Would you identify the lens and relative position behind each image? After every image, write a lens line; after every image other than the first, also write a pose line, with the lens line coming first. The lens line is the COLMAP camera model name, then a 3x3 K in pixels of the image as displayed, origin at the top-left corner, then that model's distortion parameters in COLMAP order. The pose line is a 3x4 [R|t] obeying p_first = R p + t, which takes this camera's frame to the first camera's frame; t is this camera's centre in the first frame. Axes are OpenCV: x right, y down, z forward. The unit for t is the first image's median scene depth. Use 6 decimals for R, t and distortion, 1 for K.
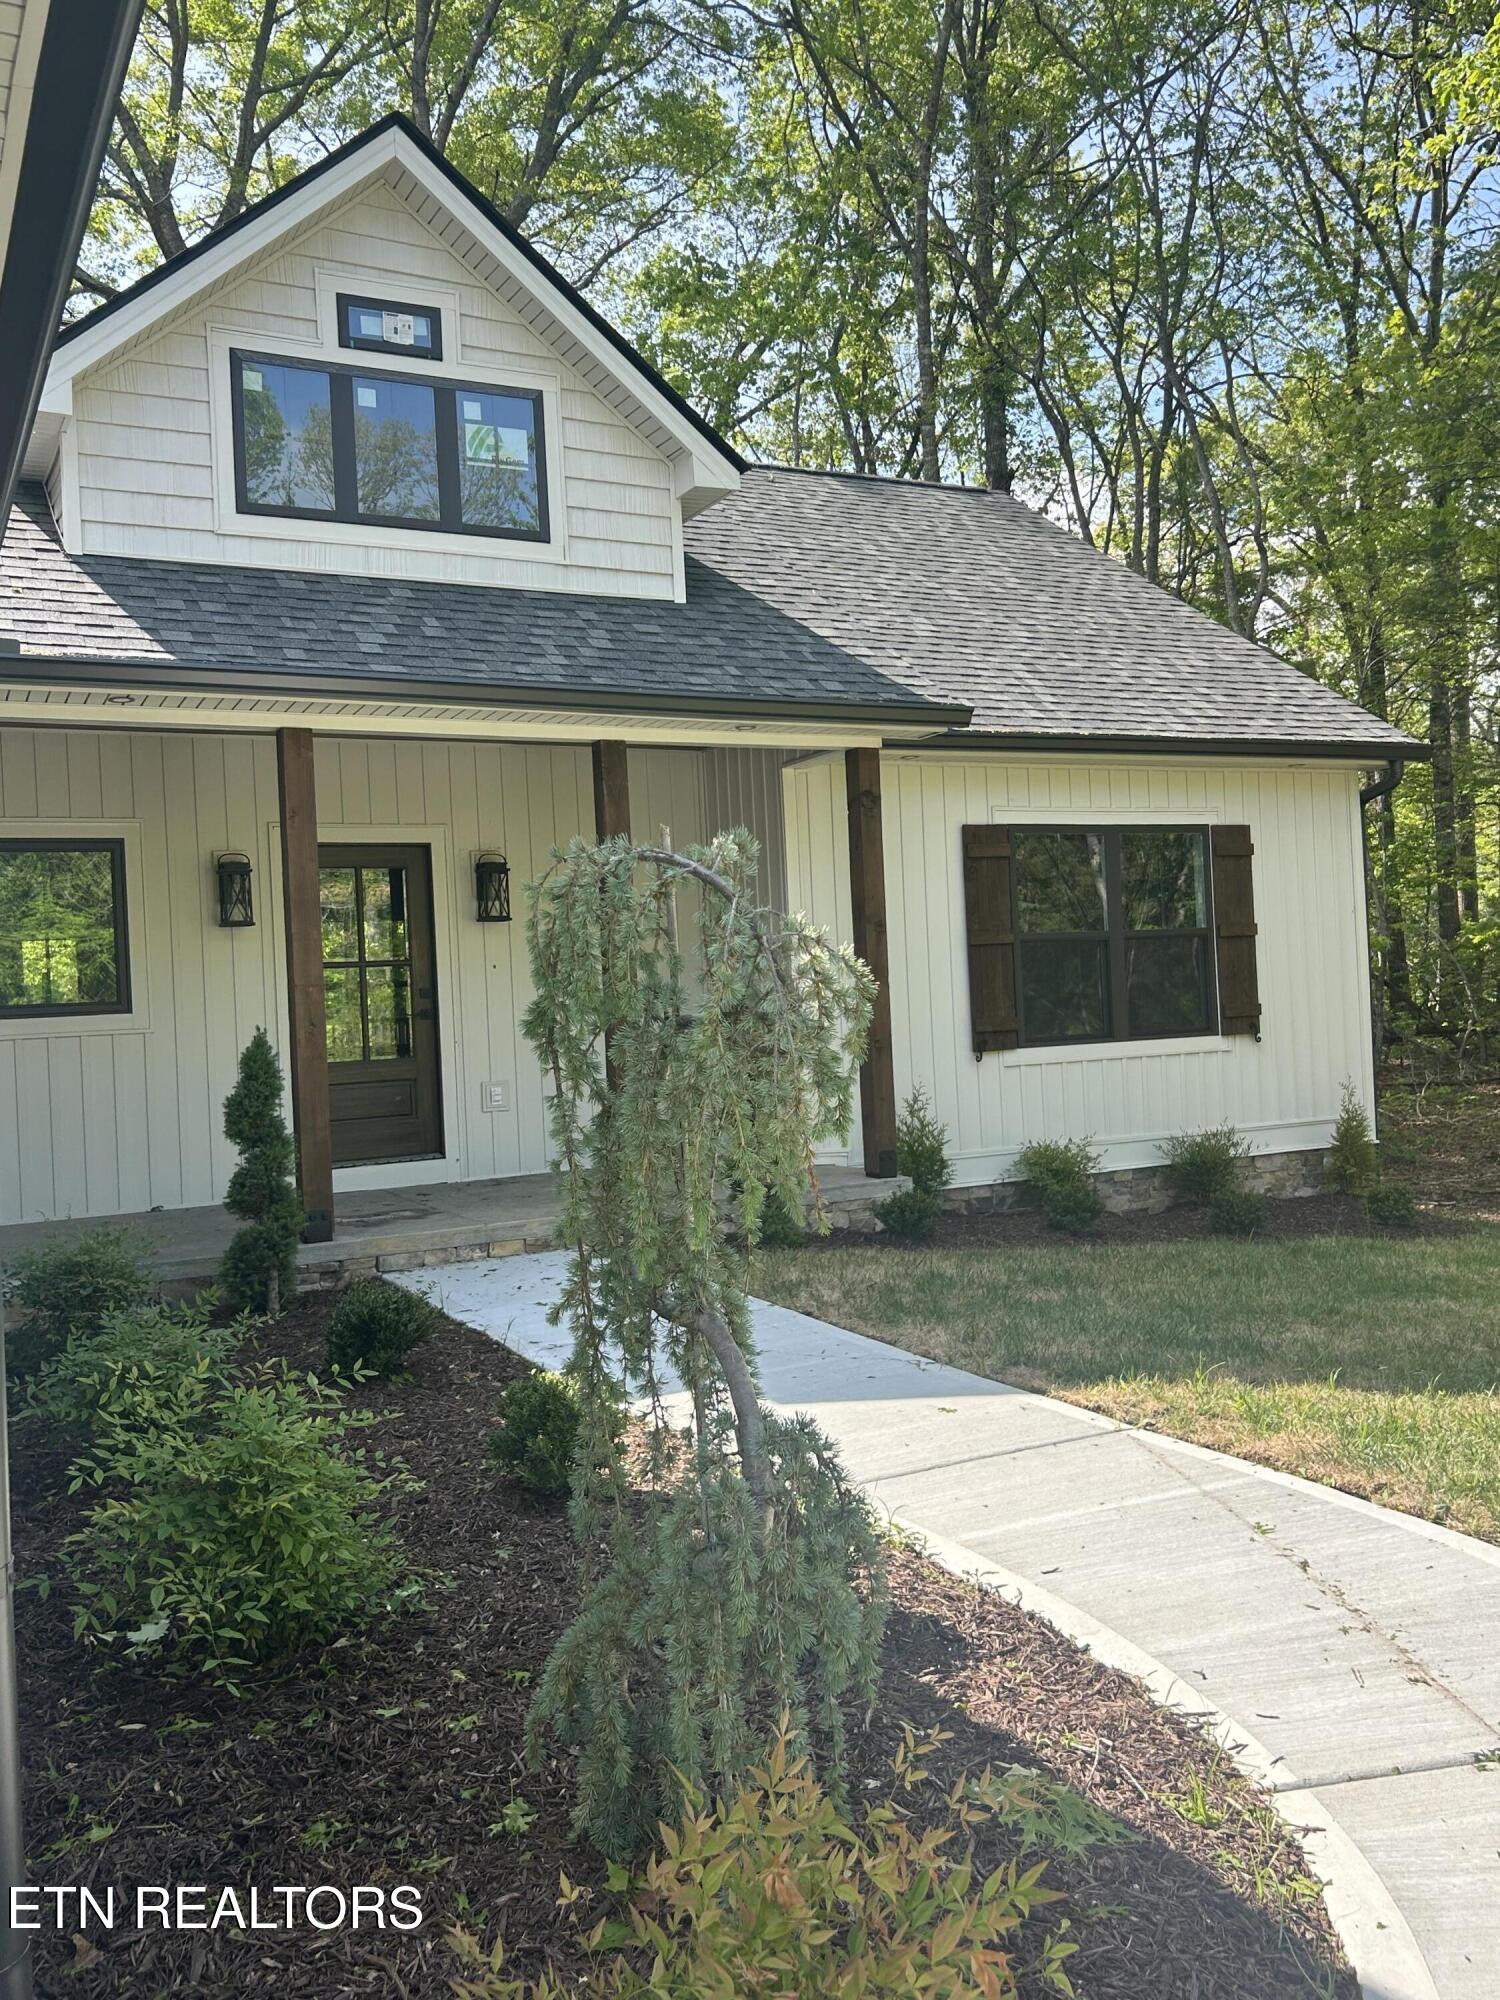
lens RADIAL K [[1680.2, 0, 750.0], [0, 1680.2, 994.5], [0, 0, 1]] dist [0.049885, -0.052284]
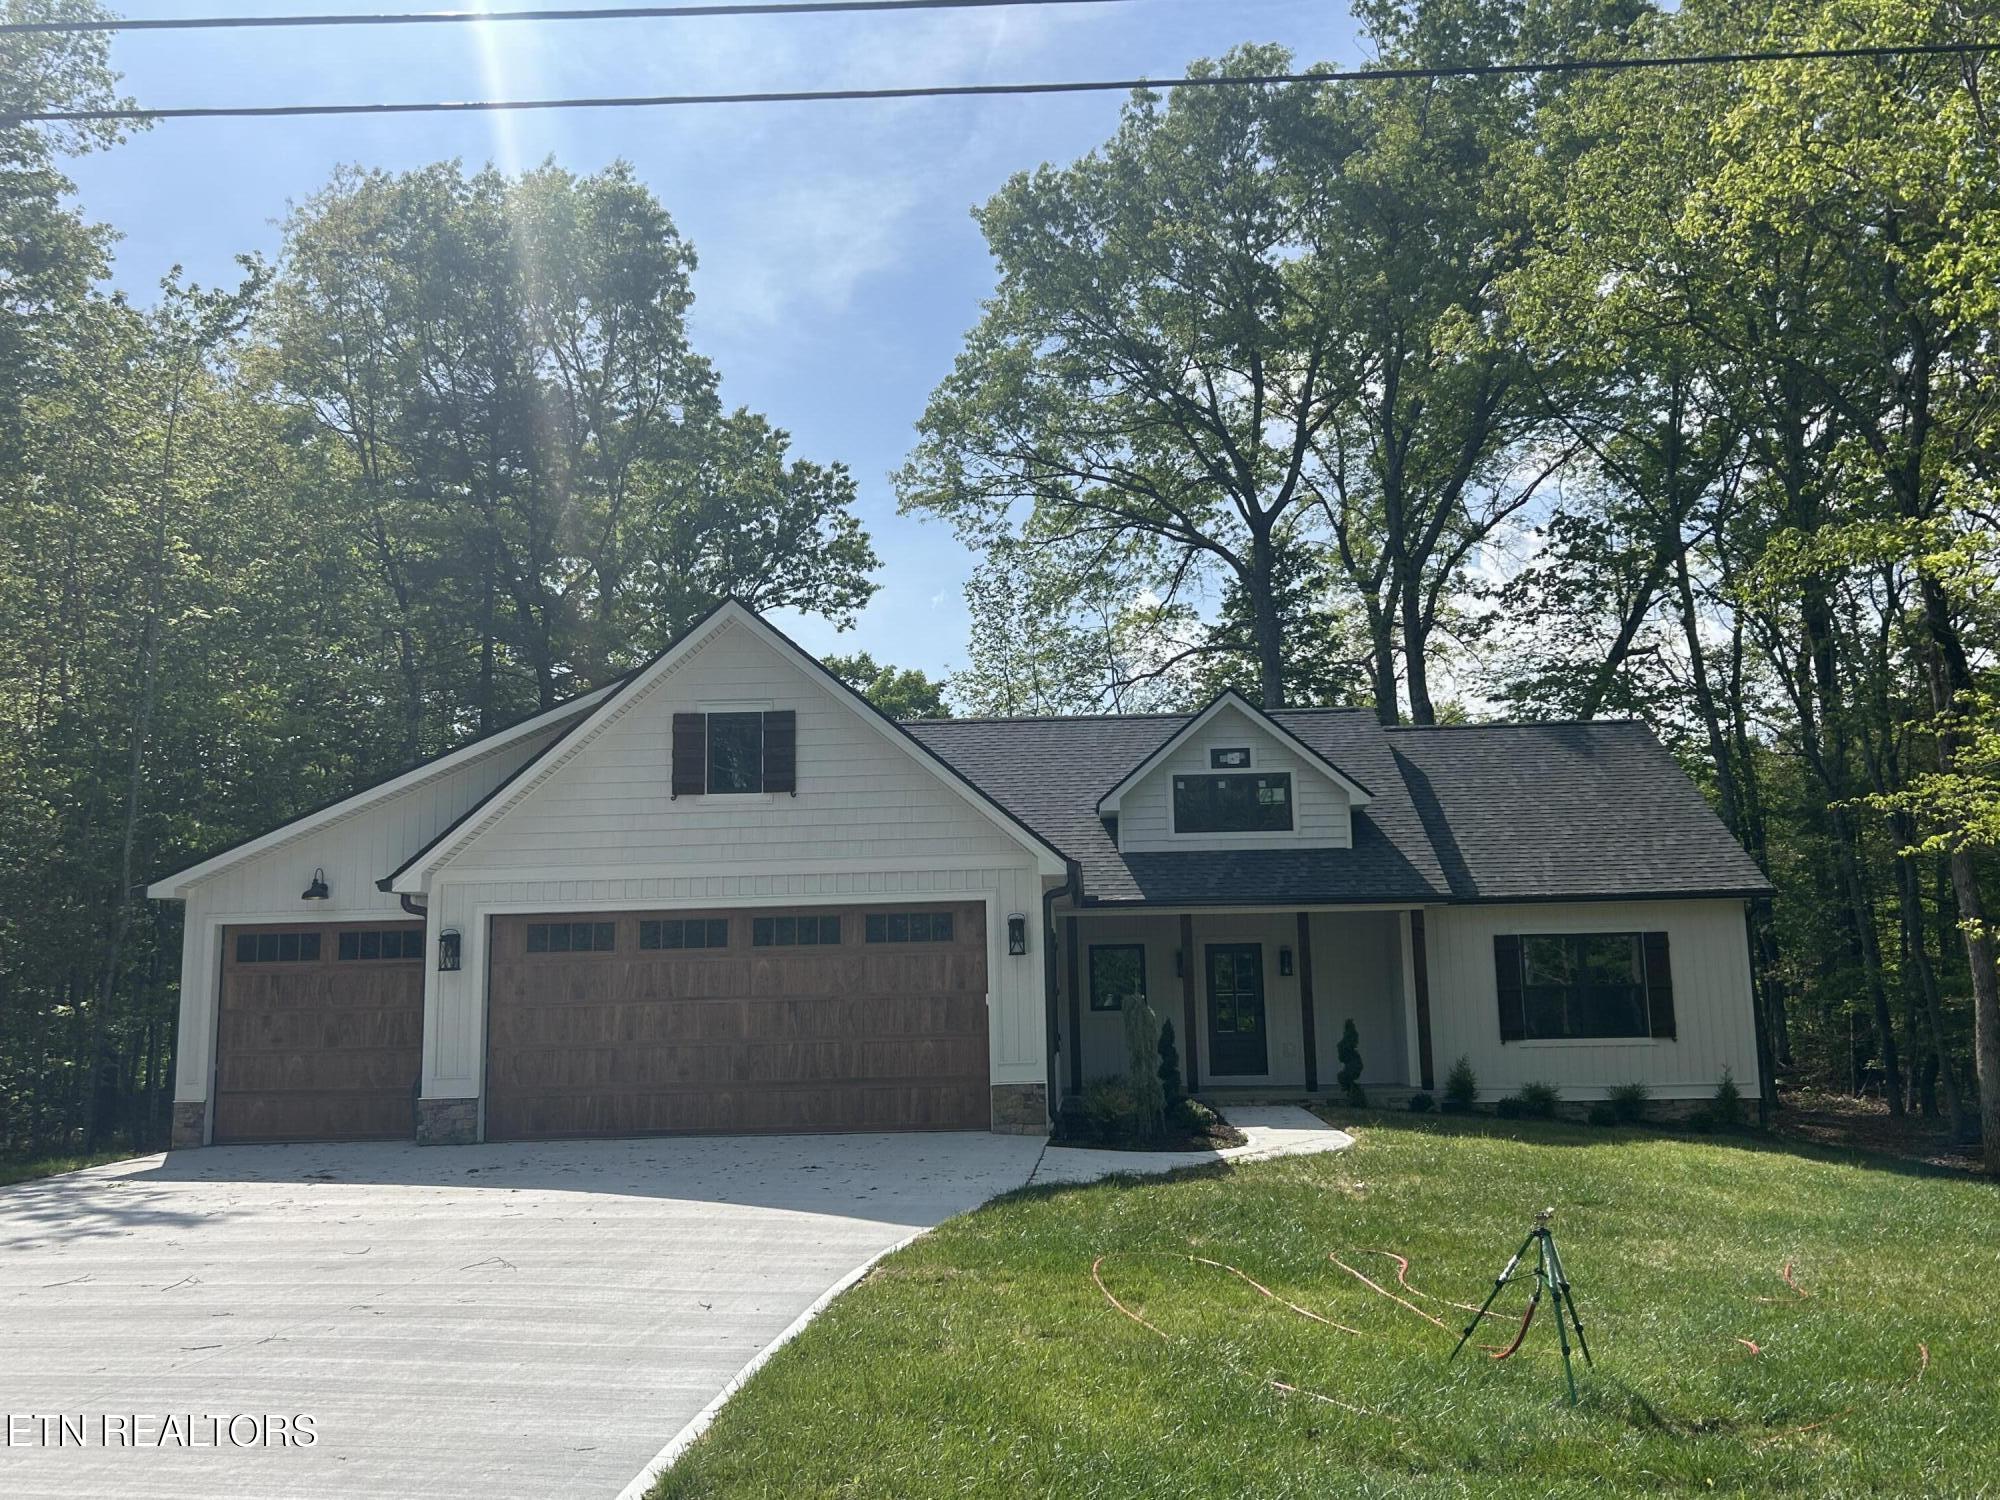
lens RADIAL K [[1676.3, 0, 1003.0], [0, 1676.3, 756.5], [0, 0, 1]] dist [0.062732, -0.078233]
pose [[0.861903, -0.050473, -0.504555, 0.849184], [-0.020066, 0.990859, -0.133398, -0.030339], [0.506676, 0.125100, 0.853012, -1.514848]]
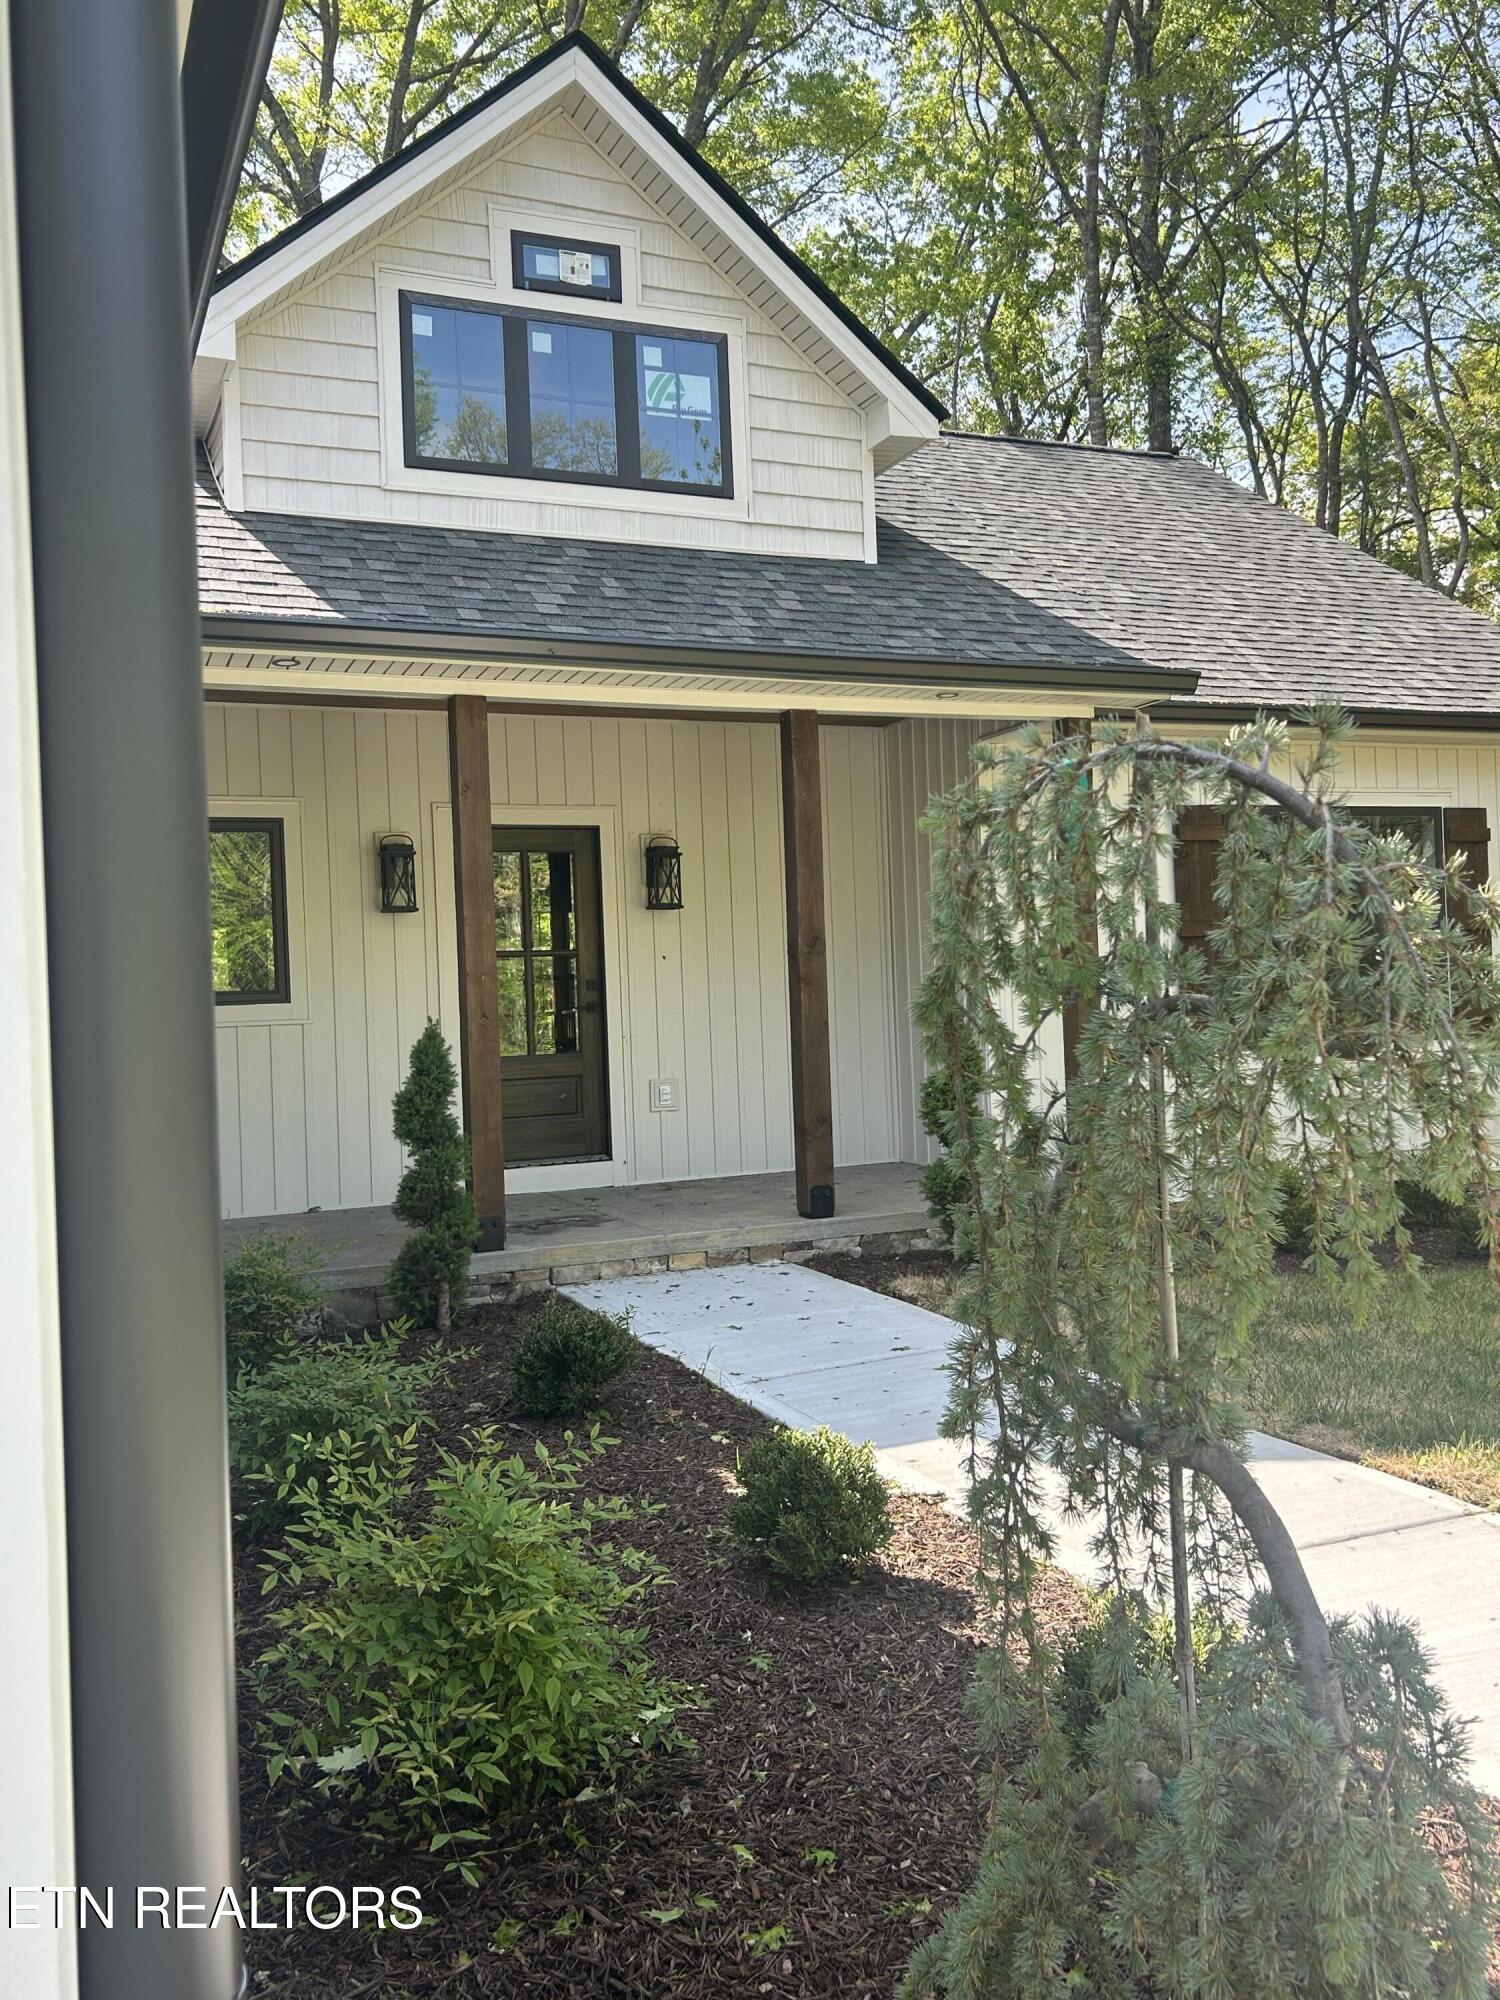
lens RADIAL K [[1676.3, 0, 750.0], [0, 1676.3, 1000.0], [0, 0, 1]] dist [0.062732, -0.078233]
pose [[0.997214, 0.008587, -0.074096, -0.040819], [-0.008287, 0.999956, 0.004355, 0.003406], [0.074130, -0.003729, 0.997242, 0.081992]]
